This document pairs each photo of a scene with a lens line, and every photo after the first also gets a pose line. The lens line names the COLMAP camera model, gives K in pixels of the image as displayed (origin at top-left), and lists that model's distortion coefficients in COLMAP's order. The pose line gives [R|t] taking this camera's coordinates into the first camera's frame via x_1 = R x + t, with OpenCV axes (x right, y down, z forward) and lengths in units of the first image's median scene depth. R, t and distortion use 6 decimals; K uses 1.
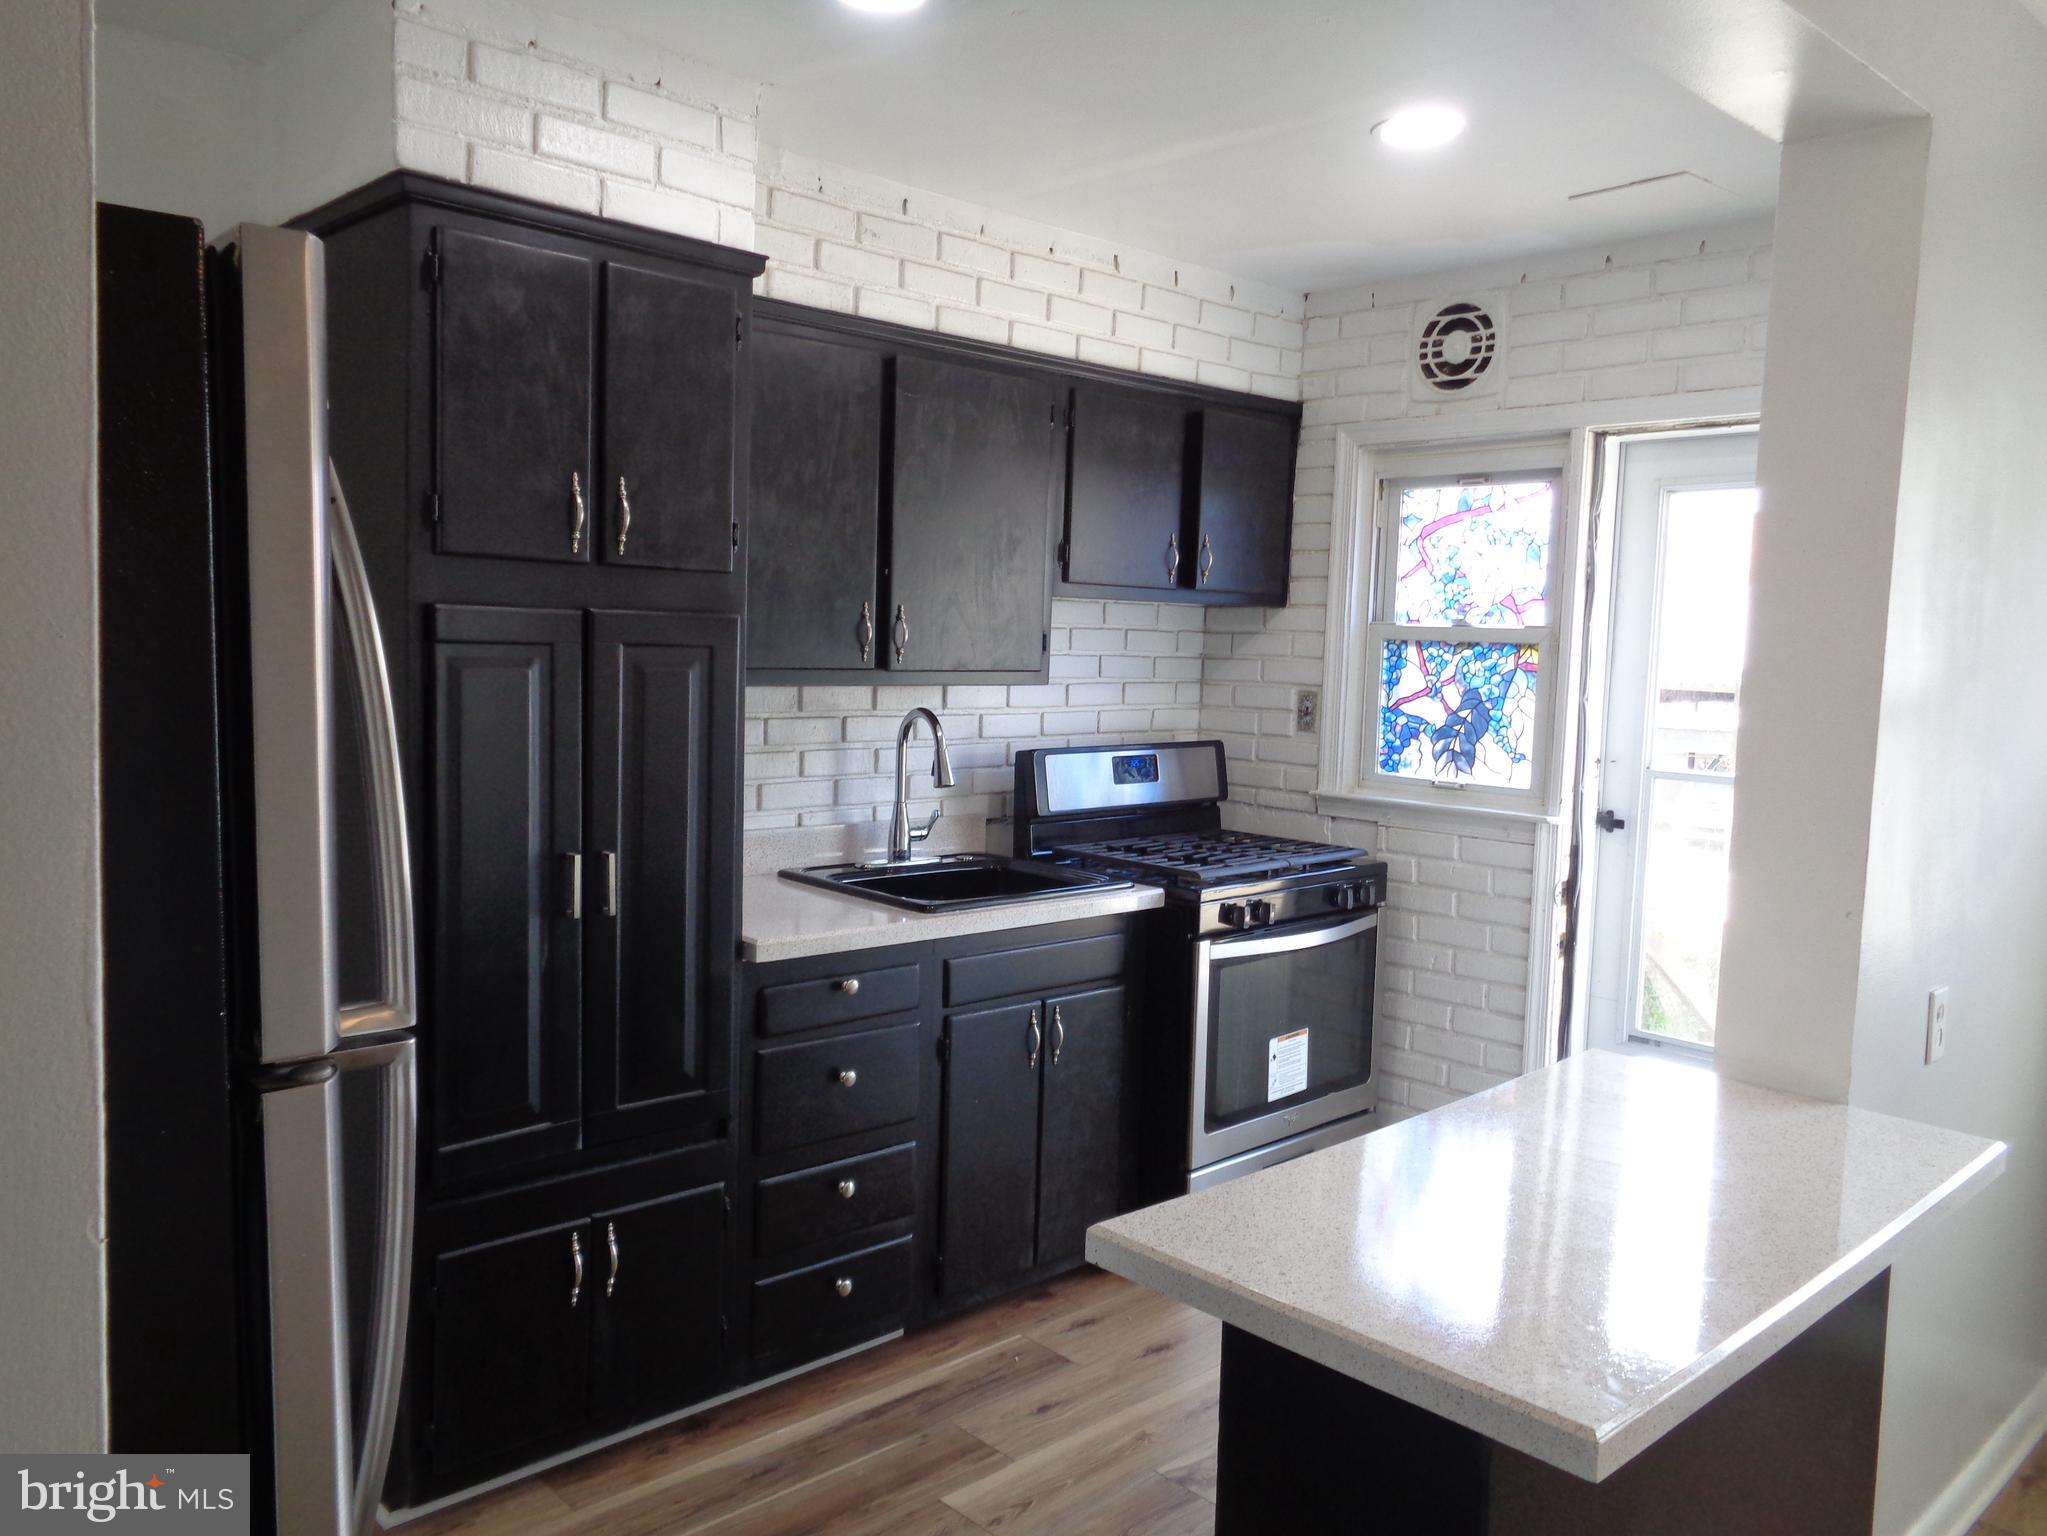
lens RADIAL K [[1539.9, 0, 1014.5], [0, 1539.9, 769.8], [0, 0, 1]] dist [0.007944, 0.003093]
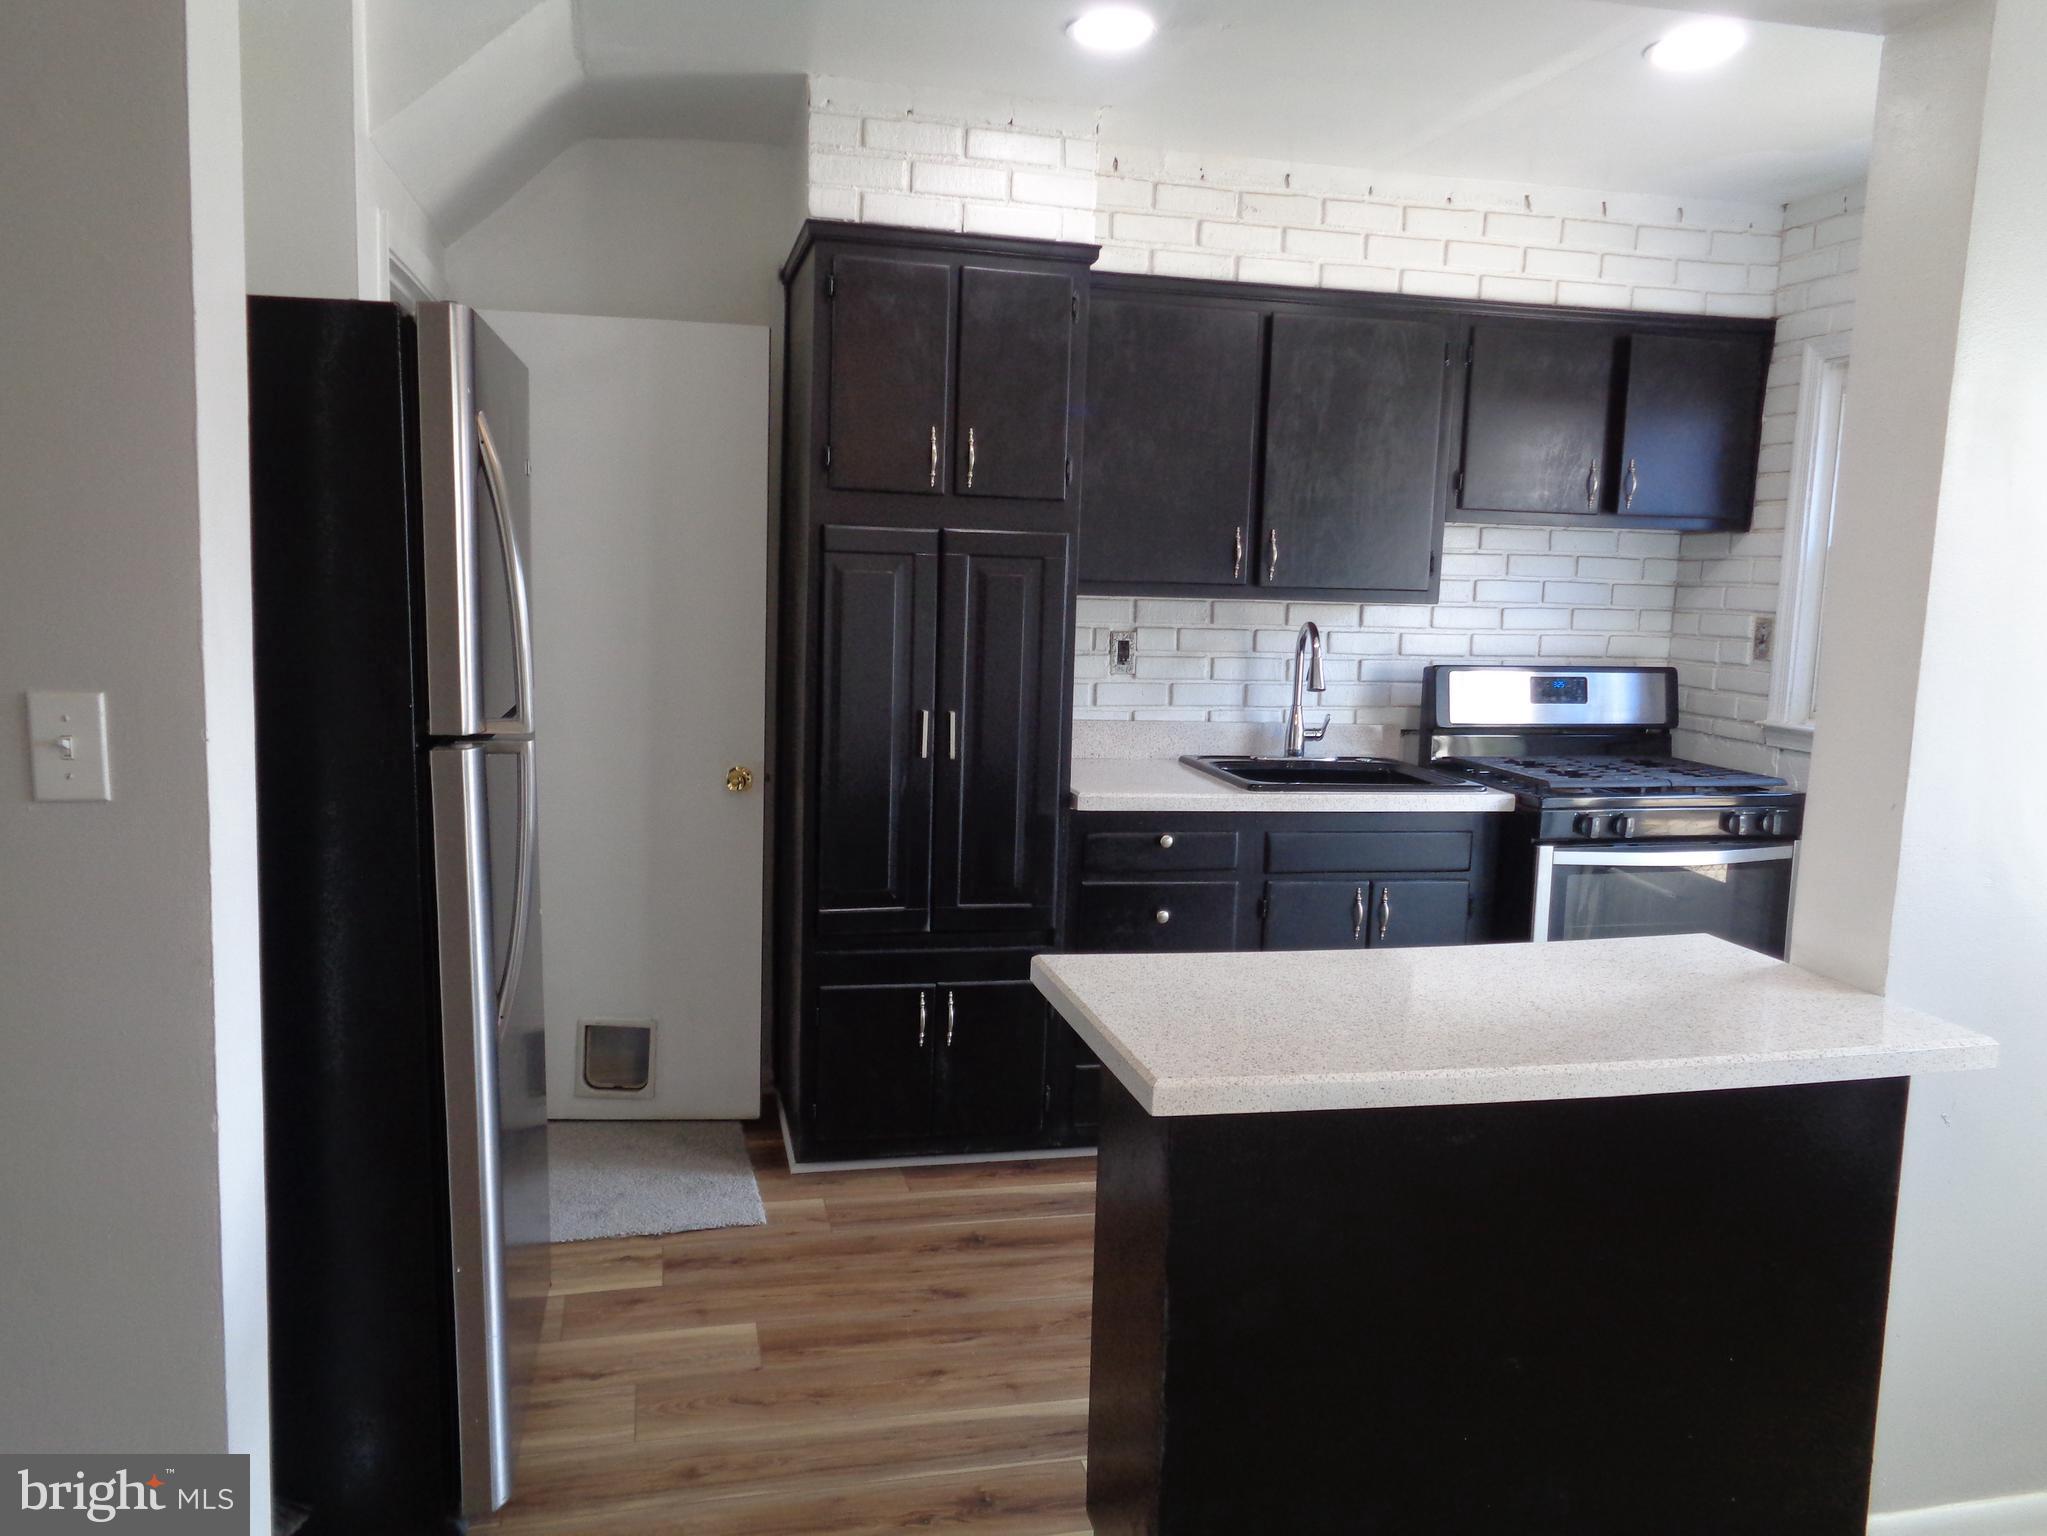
lens RADIAL K [[1539.9, 0, 1014.5], [0, 1539.9, 769.8], [0, 0, 1]] dist [0.007944, 0.003093]
pose [[0.868049, 0.061308, -0.492679, 0.296710], [-0.048527, 0.998072, 0.038699, 0.033093], [0.494101, -0.009684, 0.869350, -0.090237]]
